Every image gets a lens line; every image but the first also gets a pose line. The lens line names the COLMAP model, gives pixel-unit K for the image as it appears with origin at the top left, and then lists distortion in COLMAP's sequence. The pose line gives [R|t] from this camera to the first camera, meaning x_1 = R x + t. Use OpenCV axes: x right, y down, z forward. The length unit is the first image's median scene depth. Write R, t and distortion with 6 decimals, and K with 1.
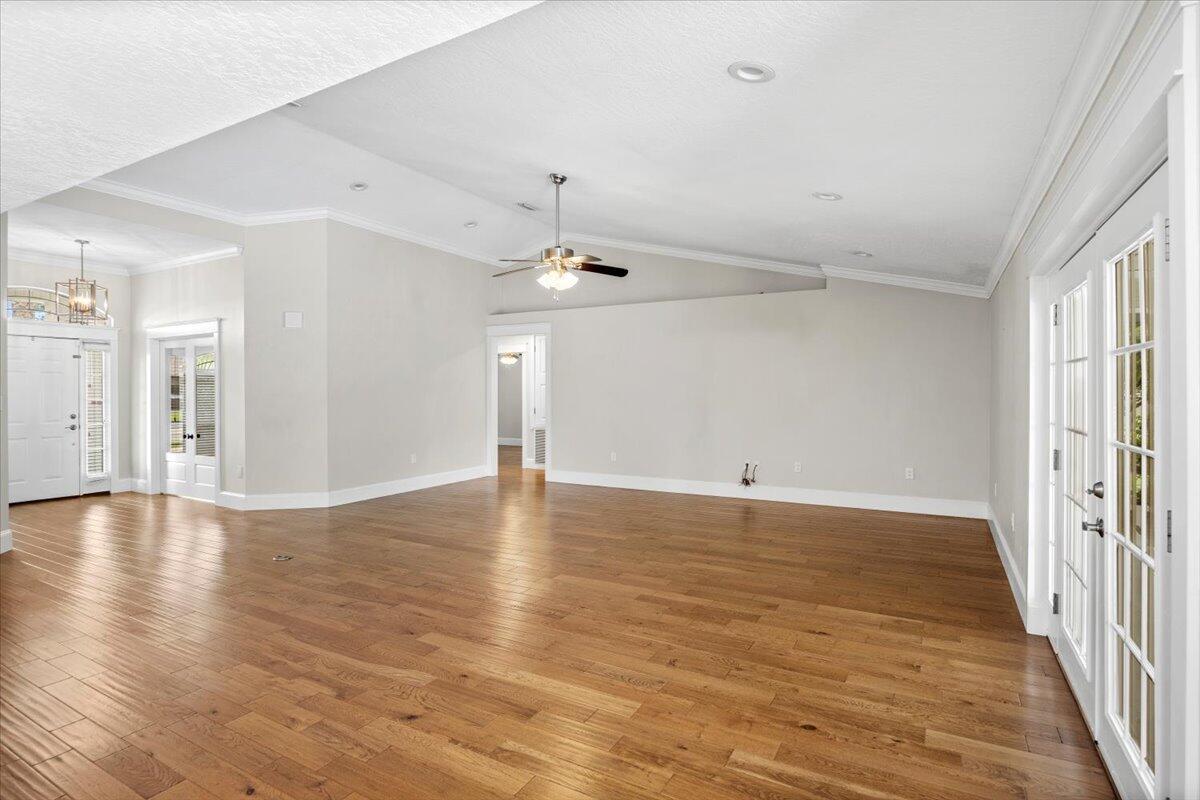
lens RADIAL K [[601.8, 0, 601.6], [0, 601.8, 396.7], [0, 0, 1]] dist [-0.016481, 0.001208]
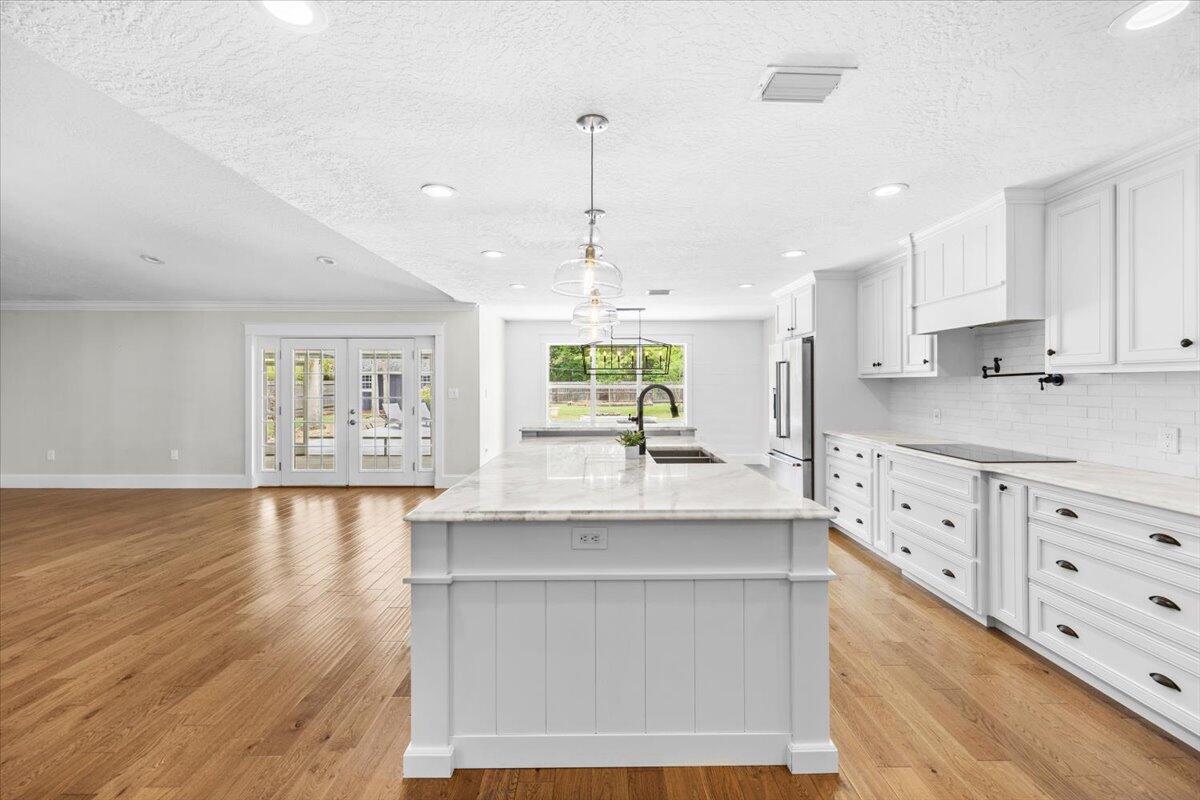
lens RADIAL K [[486.8, 0, 600.5], [0, 486.8, 385.5], [0, 0, 1]] dist [-0.001585, 0.000221]
pose [[-0.490217, -0.004591, 0.871588, -0.808655], [0.009173, 0.999904, 0.010426, -0.004300], [-0.871552, 0.013106, -0.490127, 0.375980]]
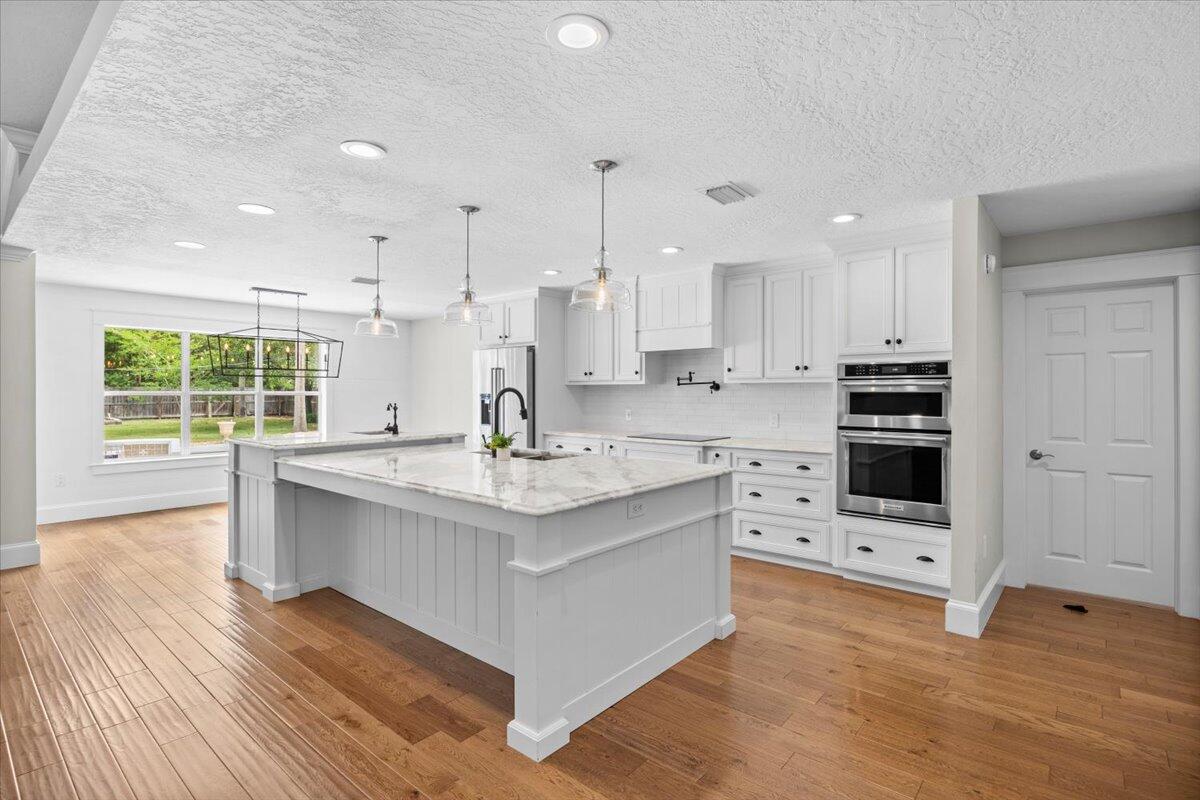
lens RADIAL K [[584.3, 0, 602.0], [0, 584.3, 395.0], [0, 0, 1]] dist [-0.004261, -0.000245]
pose [[-0.980410, -0.004688, 0.196913, -0.633345], [-0.001716, 0.999882, 0.015257, -0.001993], [-0.196962, 0.014620, -0.980302, 0.644804]]
